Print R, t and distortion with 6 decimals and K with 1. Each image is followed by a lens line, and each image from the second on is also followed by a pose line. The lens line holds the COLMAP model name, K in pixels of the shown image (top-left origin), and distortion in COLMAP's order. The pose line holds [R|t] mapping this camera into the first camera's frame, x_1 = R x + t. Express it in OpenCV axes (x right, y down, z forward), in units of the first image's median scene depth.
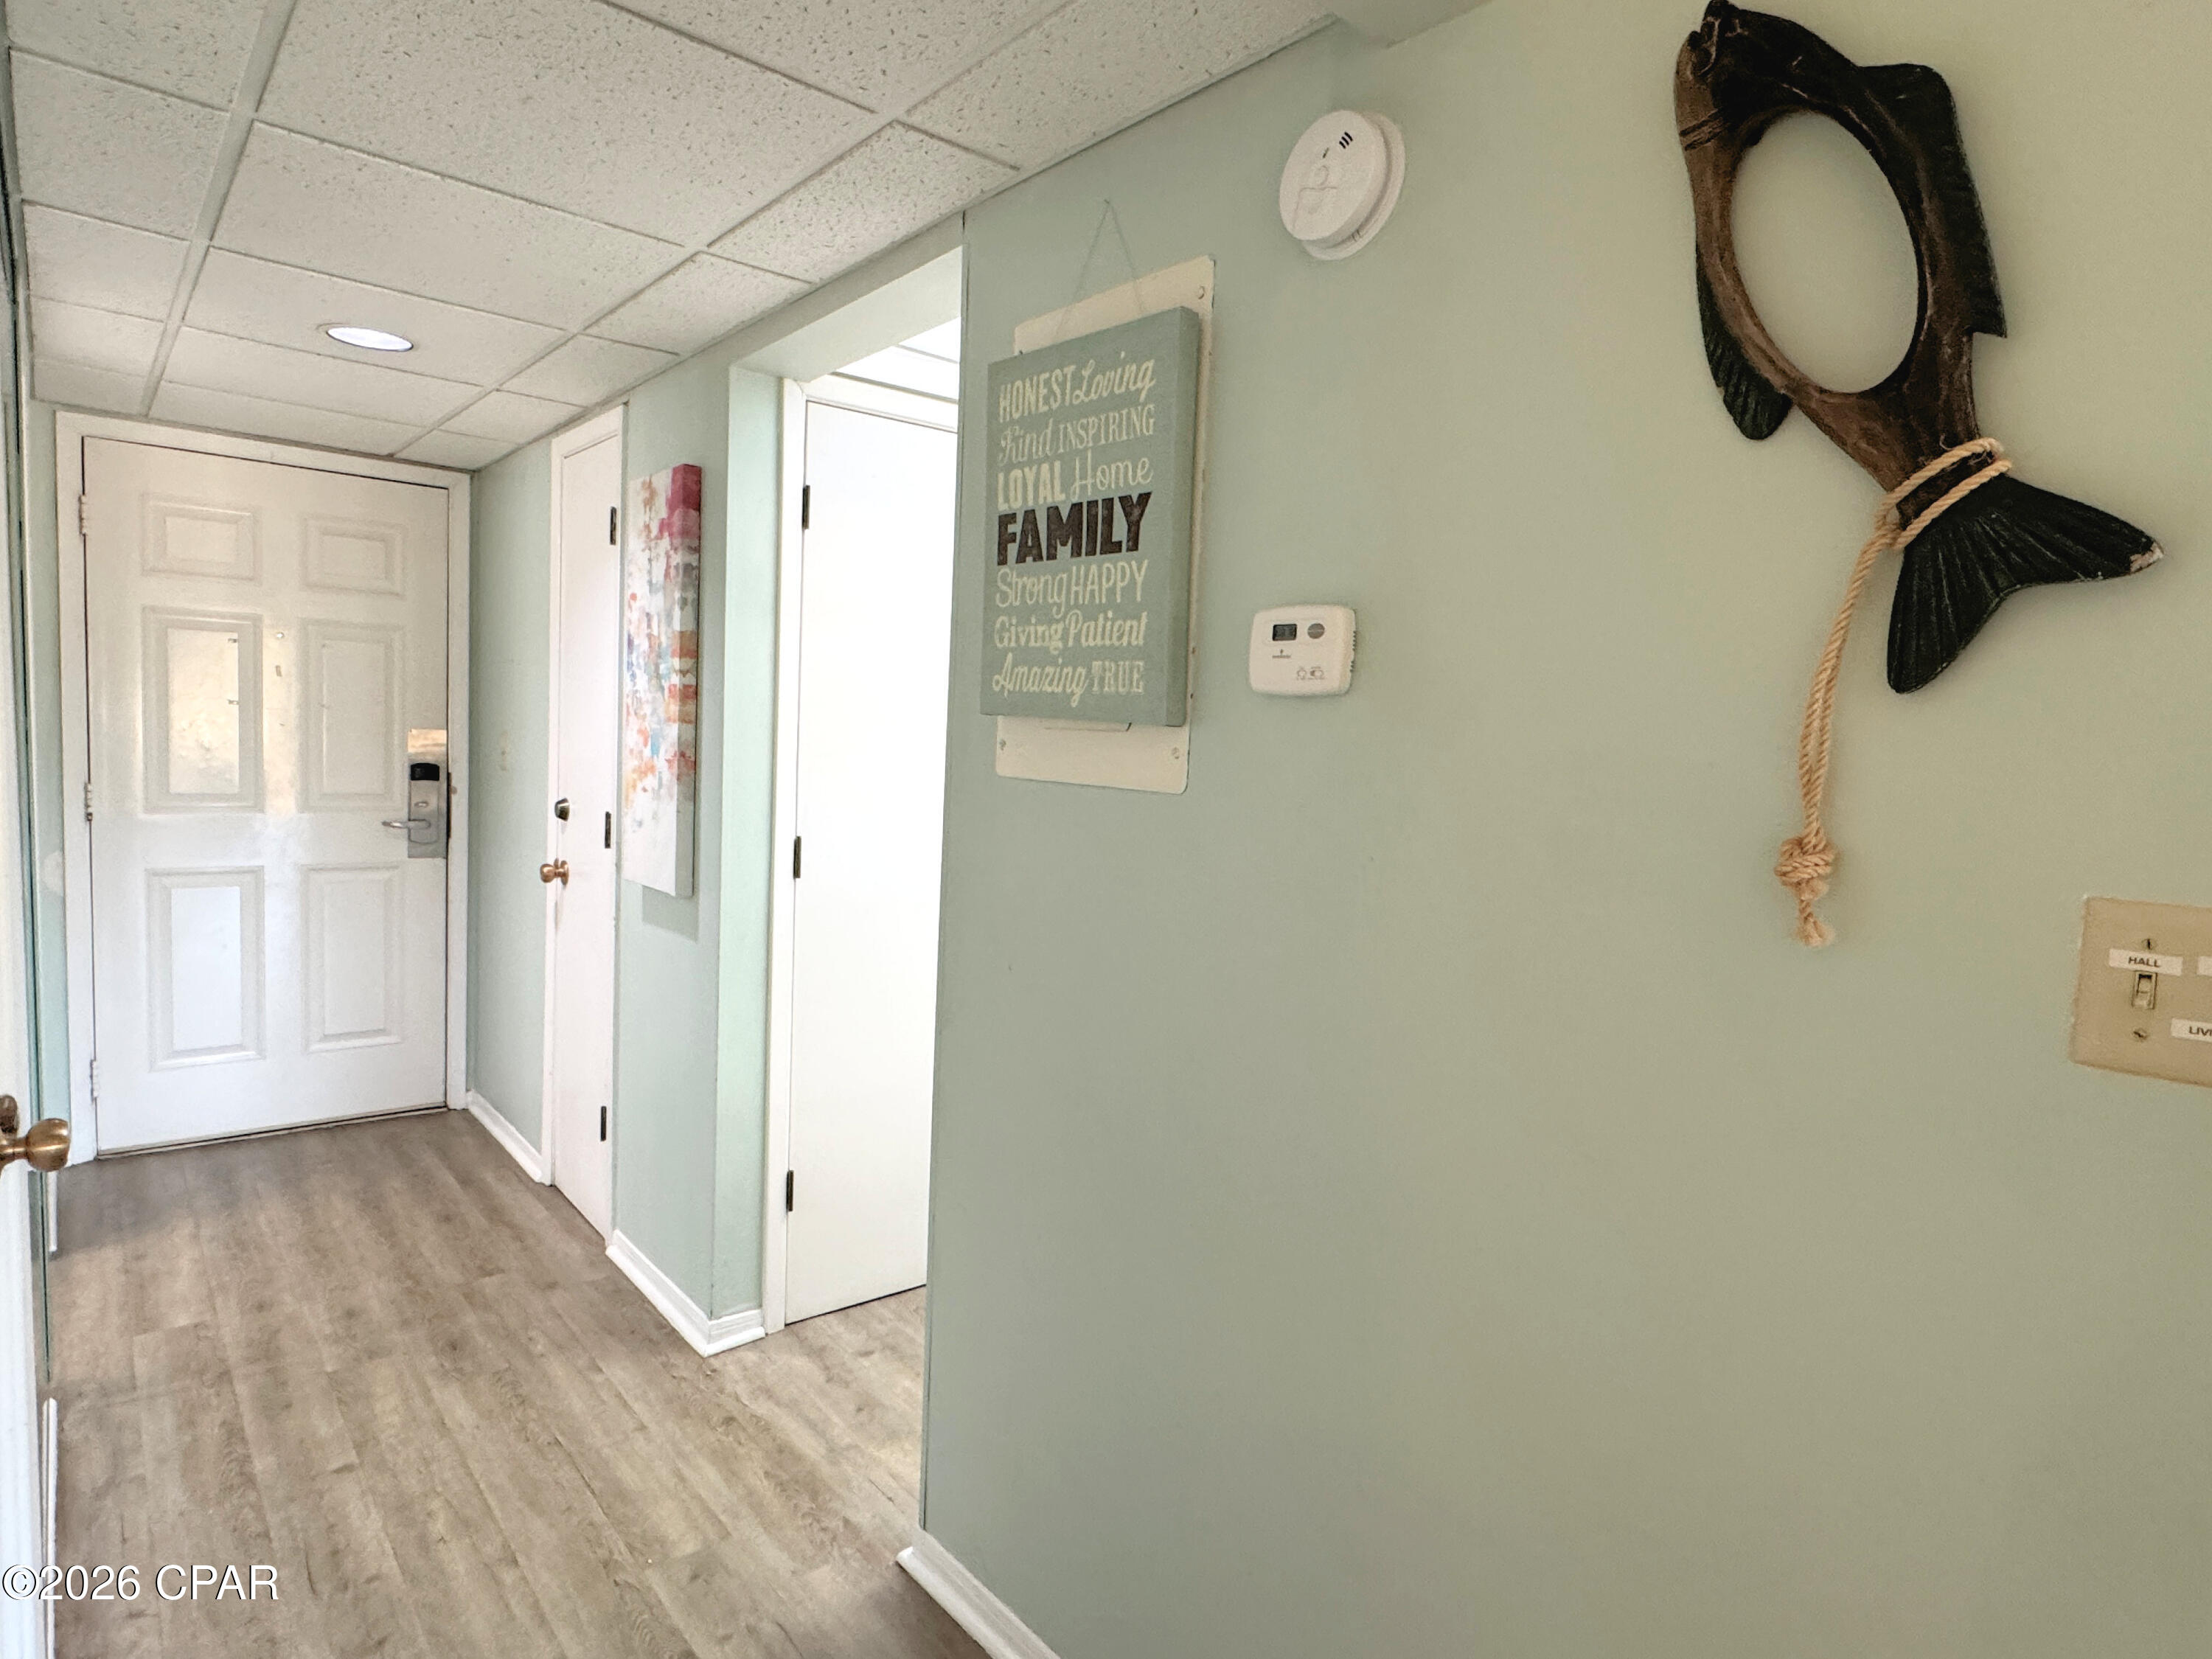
lens RADIAL K [[1235.9, 0, 1111.1], [0, 1235.9, 833.8], [0, 0, 1]] dist [-0.001058, 0.000126]
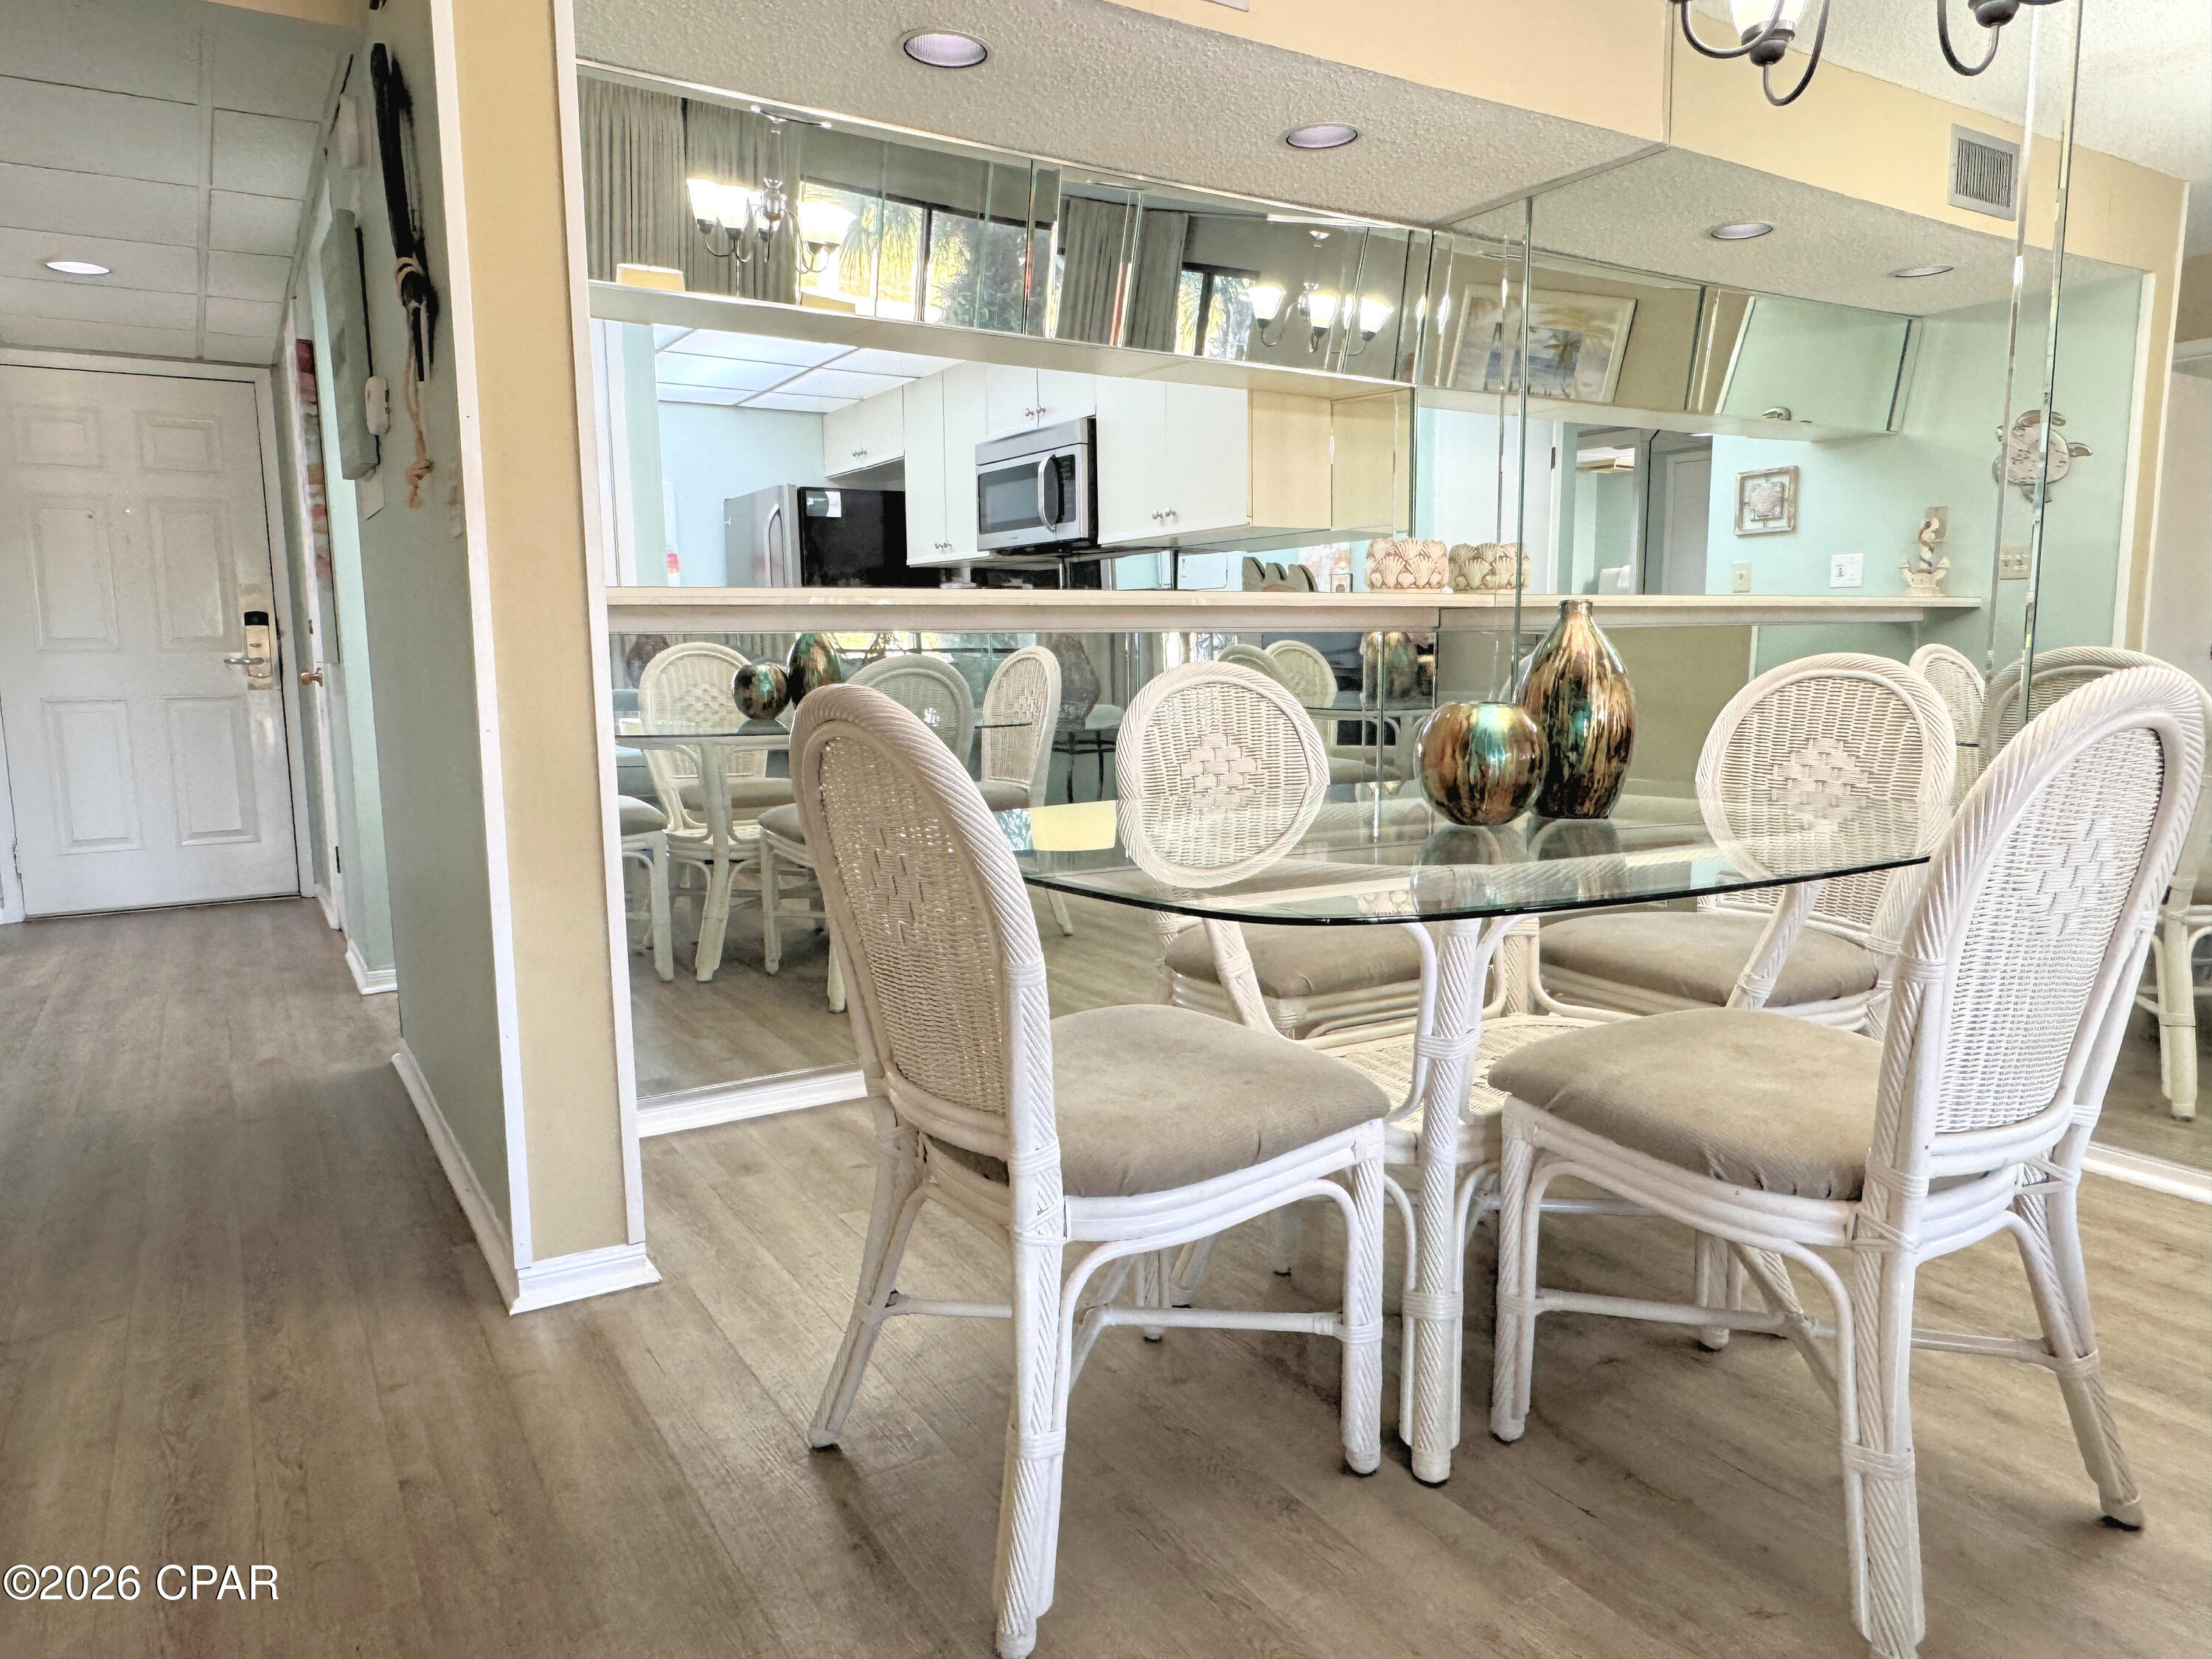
lens RADIAL K [[1399.7, 0, 1092.9], [0, 1399.7, 836.7], [0, 0, 1]] dist [-0.000831, -0.004511]
pose [[0.990303, -0.033350, -0.134865, 0.482218], [0.040720, 0.997803, 0.052261, 0.137136], [0.132825, -0.057246, 0.989485, -0.296454]]
